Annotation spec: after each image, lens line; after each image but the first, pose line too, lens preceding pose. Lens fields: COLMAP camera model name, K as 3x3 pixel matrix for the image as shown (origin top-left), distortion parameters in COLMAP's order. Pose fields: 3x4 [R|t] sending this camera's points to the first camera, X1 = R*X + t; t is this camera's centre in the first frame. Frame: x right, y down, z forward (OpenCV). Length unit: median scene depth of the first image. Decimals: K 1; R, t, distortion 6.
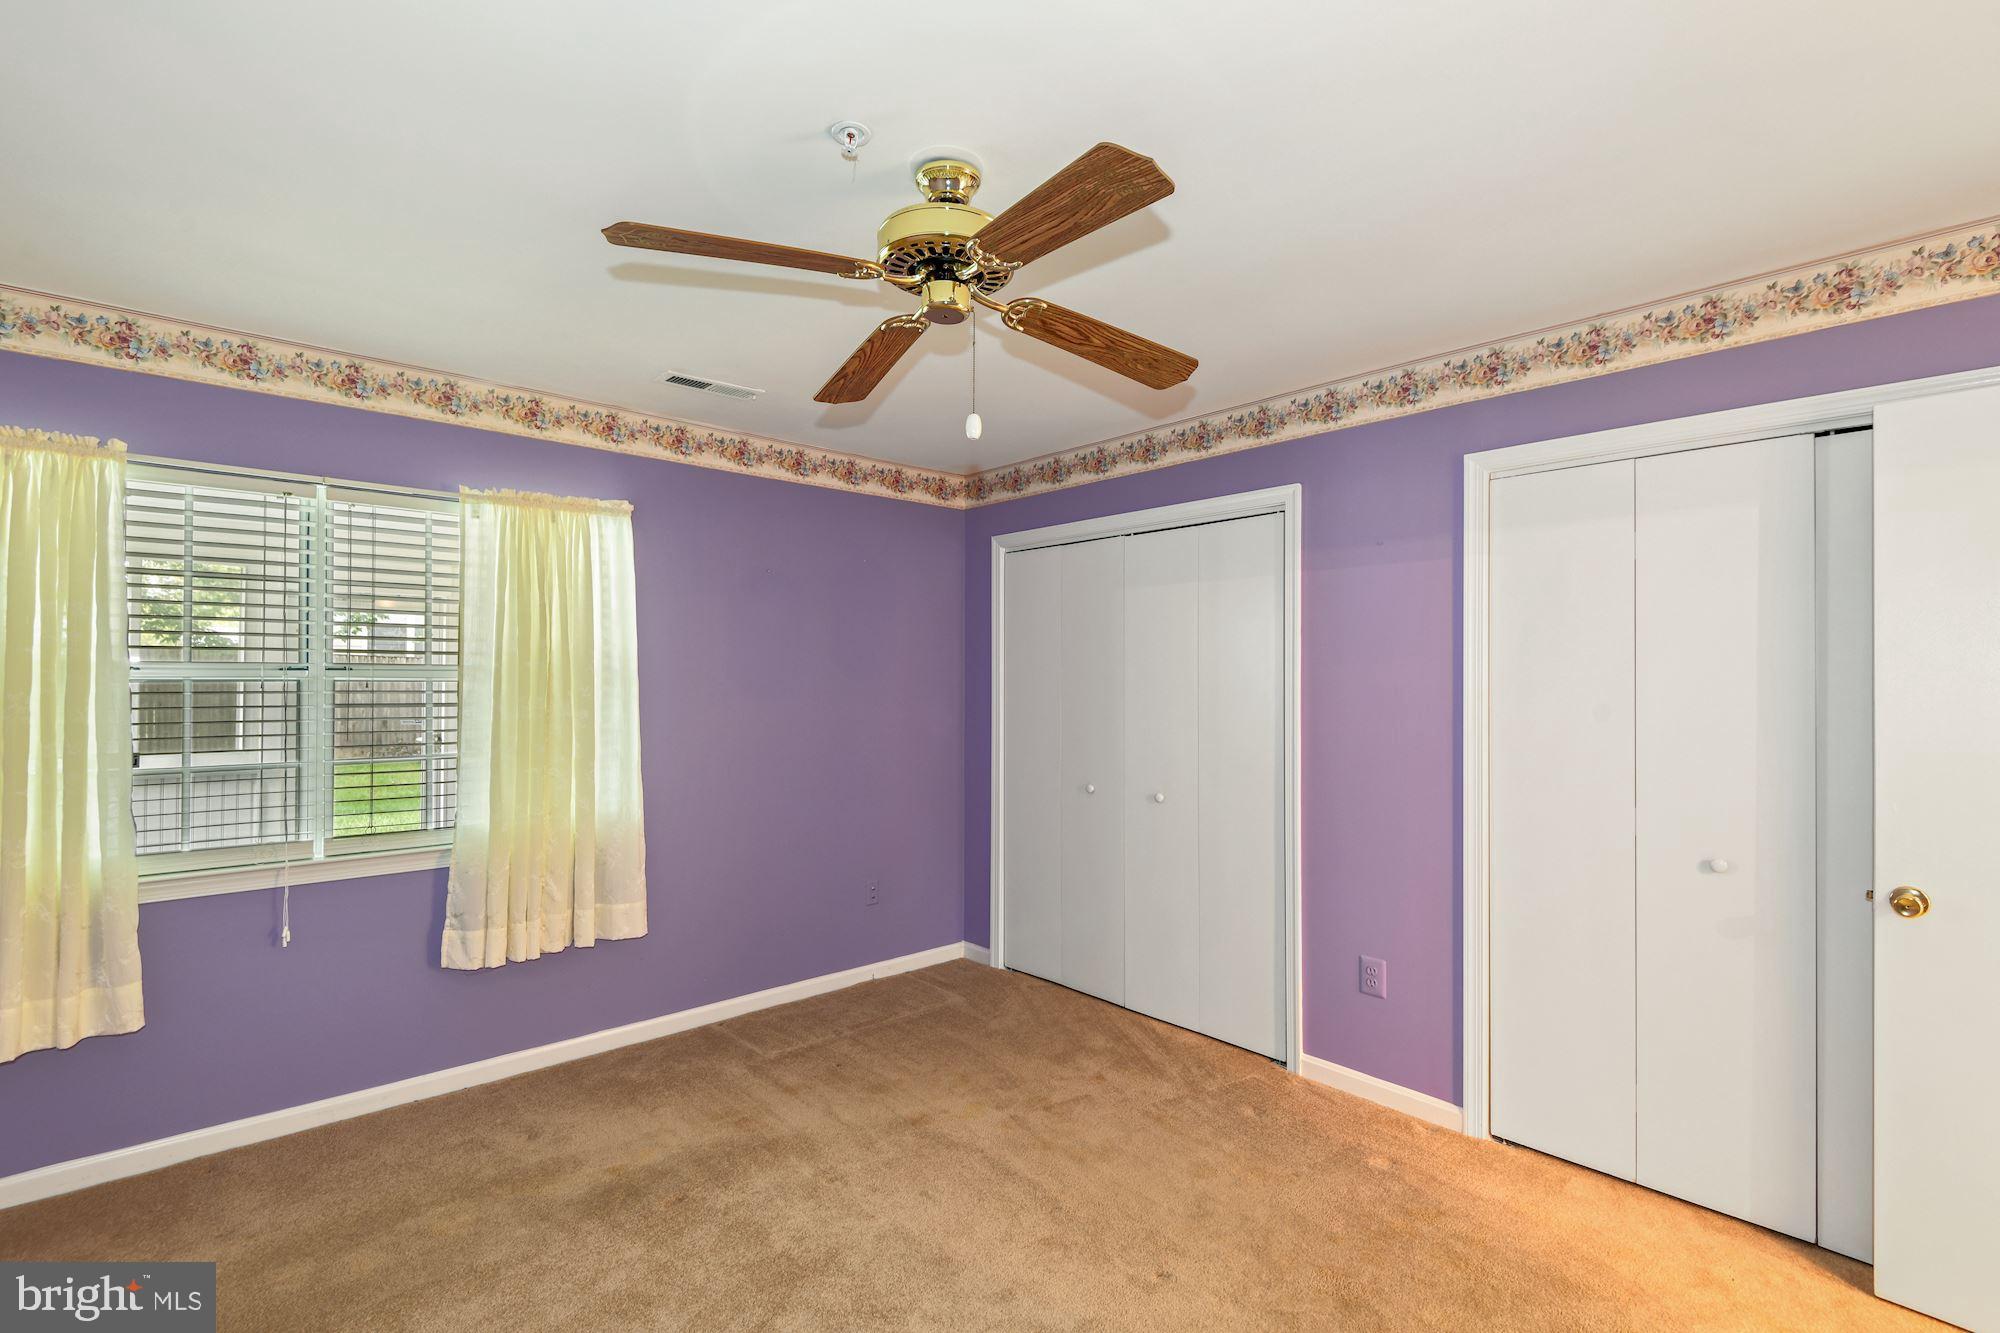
lens RADIAL K [[917.9, 0, 1006.6], [0, 917.9, 660.2], [0, 0, 1]] dist [0.002650, -0.000363]
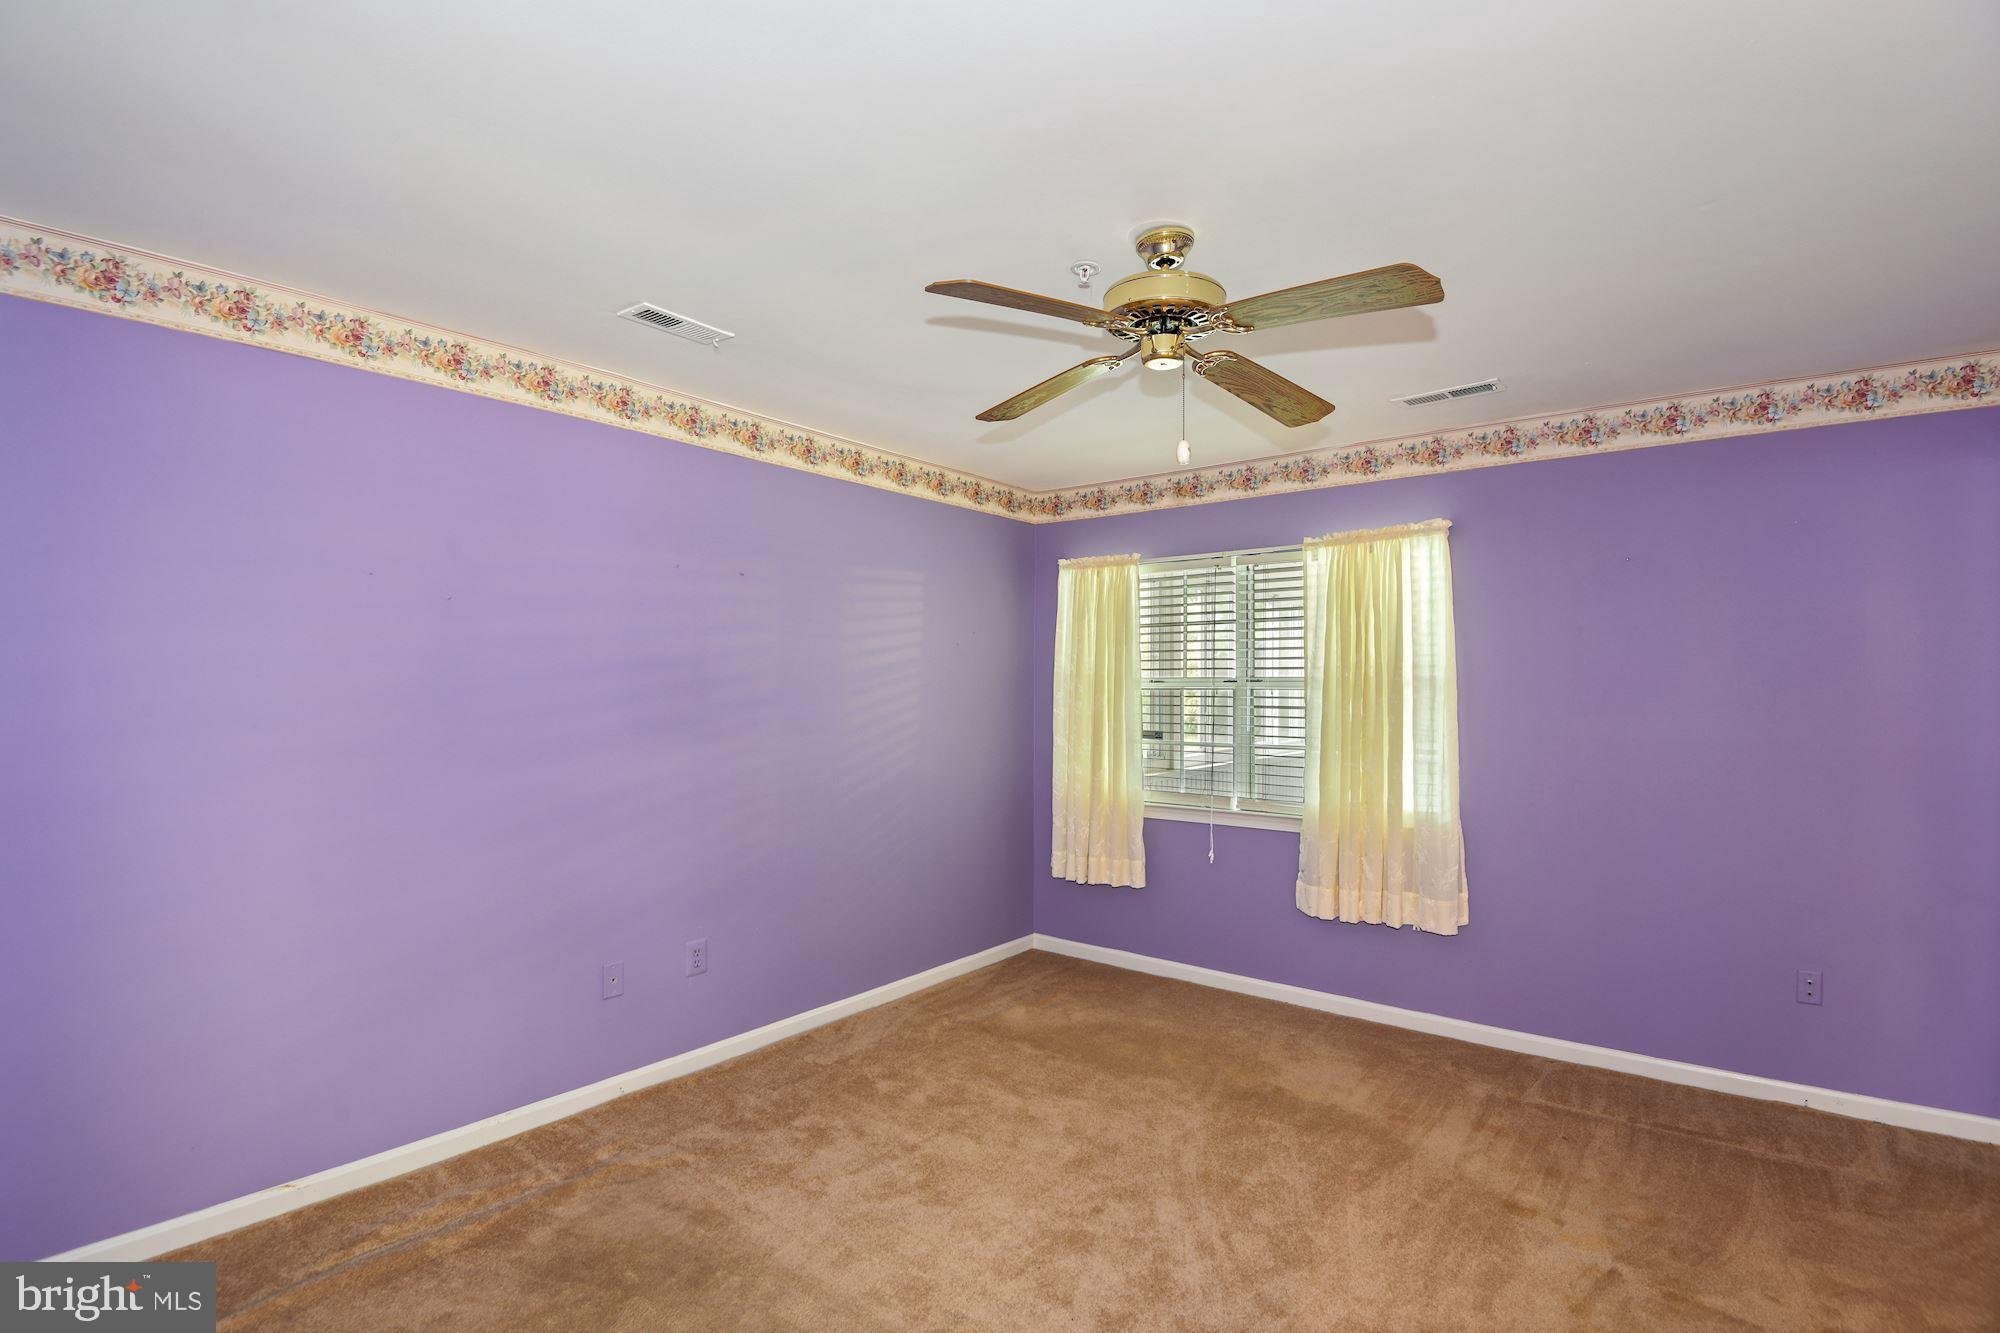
lens RADIAL K [[920.8, 0, 1000.0], [0, 920.8, 666.5], [0, 0, 1]] dist [-0.001176, -0.016886]
pose [[0.170376, -0.023940, -0.985088, 0.598531], [0.020277, 0.999578, -0.020785, 0.008666], [0.985170, -0.016434, 0.170789, 0.356092]]
